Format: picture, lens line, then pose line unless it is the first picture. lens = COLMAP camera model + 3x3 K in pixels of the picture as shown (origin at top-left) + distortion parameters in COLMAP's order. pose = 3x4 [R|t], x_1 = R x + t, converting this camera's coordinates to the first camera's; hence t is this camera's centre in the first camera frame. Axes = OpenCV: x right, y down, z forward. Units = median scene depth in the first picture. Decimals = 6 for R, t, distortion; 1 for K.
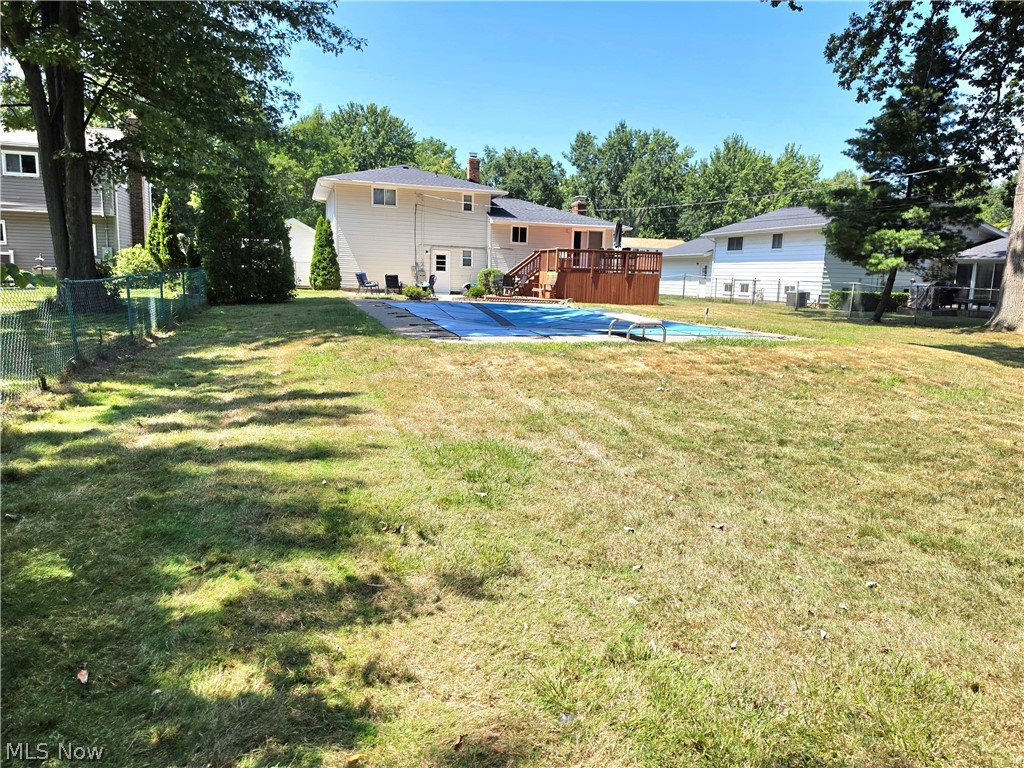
lens RADIAL K [[723.9, 0, 515.0], [0, 723.9, 398.3], [0, 0, 1]] dist [0.001223, 0.001669]
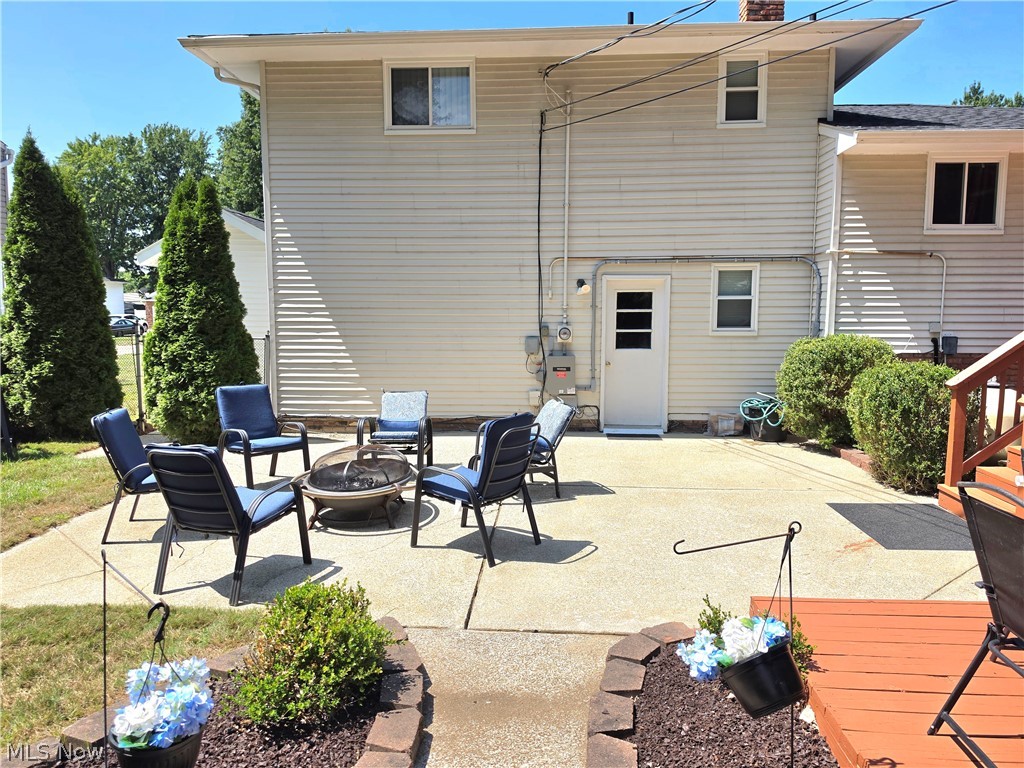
lens RADIAL K [[718.6, 0, 512.0], [0, 718.6, 384.0], [0, 0, 1]] dist [0.108260, -0.136341]
pose [[0.927939, 0.008900, -0.372626, -0.042783], [-0.028353, 0.998504, -0.046758, -0.148538], [0.371653, 0.053953, 0.926803, 0.728998]]
